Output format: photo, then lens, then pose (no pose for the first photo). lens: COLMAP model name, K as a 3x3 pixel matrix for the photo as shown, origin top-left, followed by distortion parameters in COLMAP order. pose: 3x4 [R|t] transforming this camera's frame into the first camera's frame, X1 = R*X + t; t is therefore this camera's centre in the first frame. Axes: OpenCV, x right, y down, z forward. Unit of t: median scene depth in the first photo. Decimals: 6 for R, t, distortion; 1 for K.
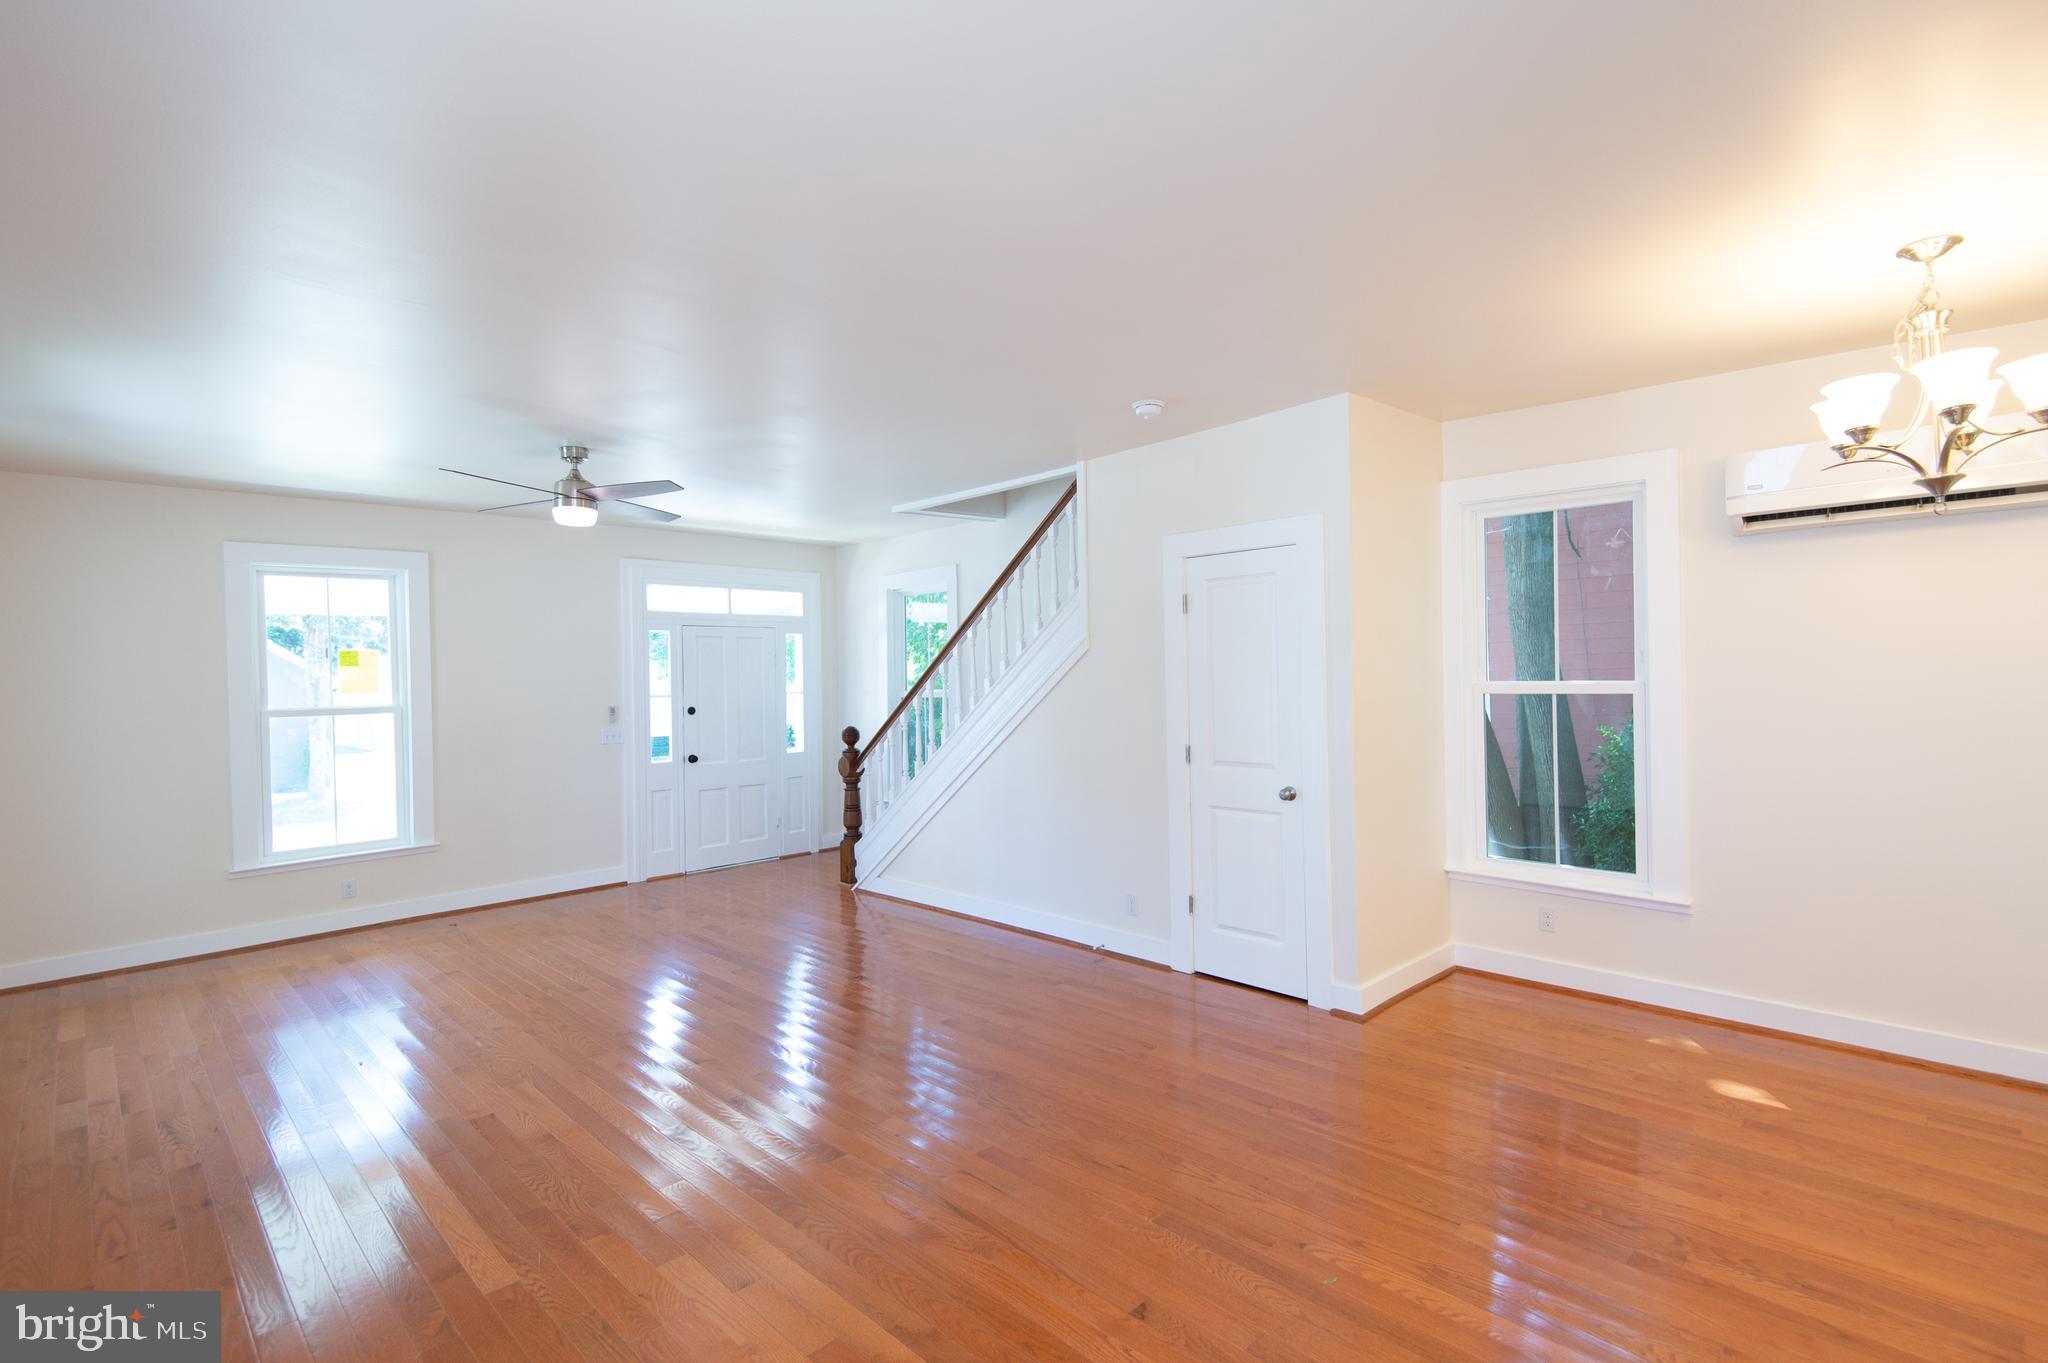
lens RADIAL K [[956.9, 0, 1024.0], [0, 956.9, 681.5], [0, 0, 1]] dist [0.040675, -0.023450]
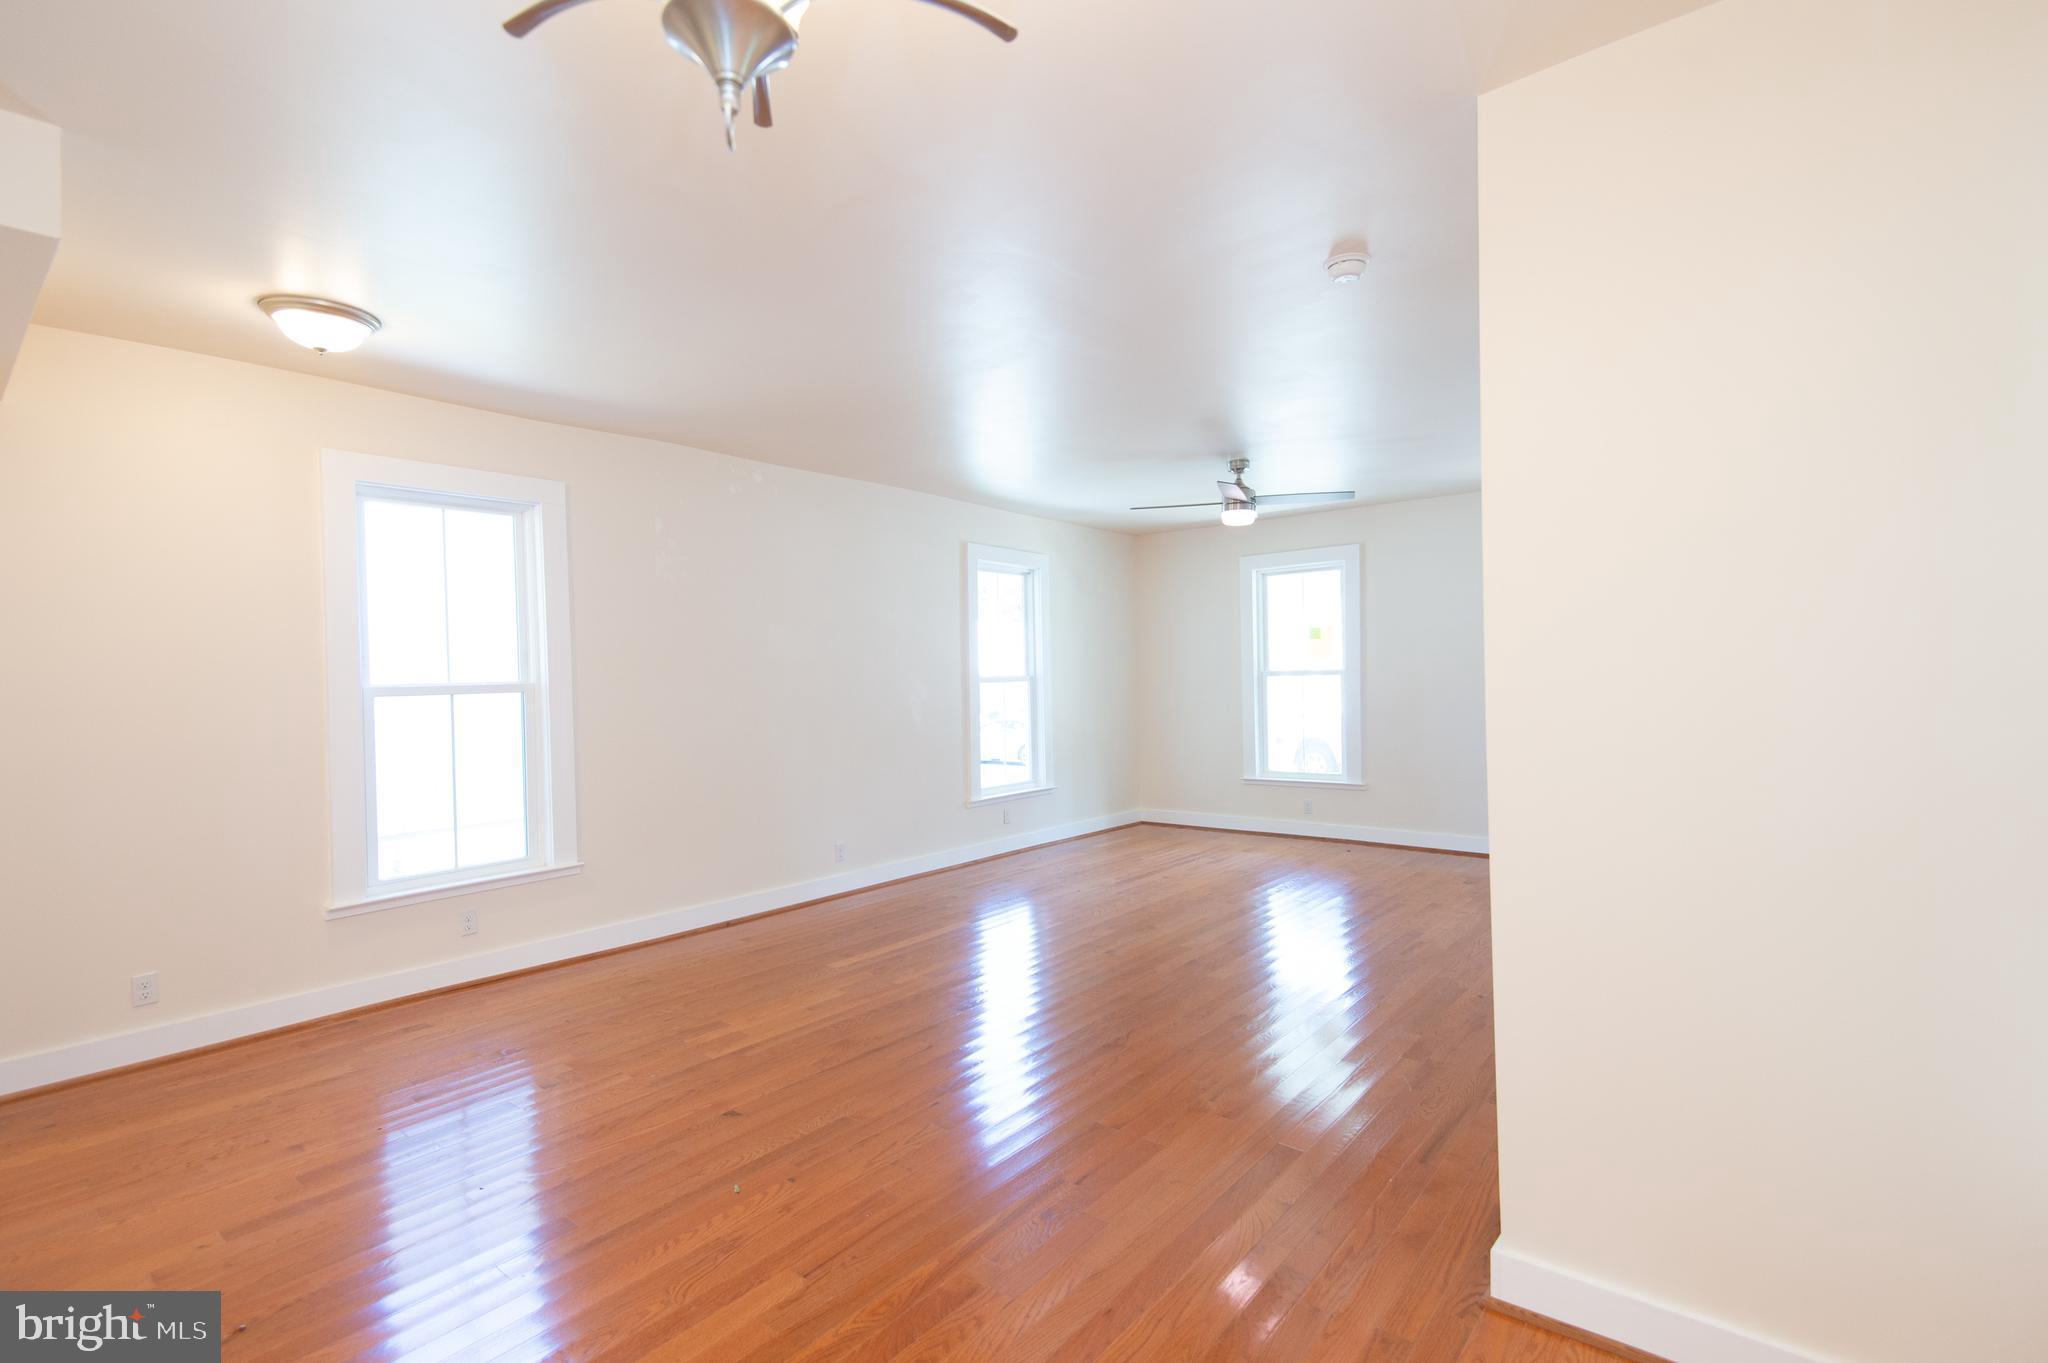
lens RADIAL K [[956.9, 0, 1024.0], [0, 956.9, 681.5], [0, 0, 1]] dist [0.040675, -0.023450]
pose [[0.108232, 0.033034, -0.993577, 0.719078], [0.013851, 0.999301, 0.034733, -0.011224], [0.994029, -0.017521, 0.107698, 0.595787]]
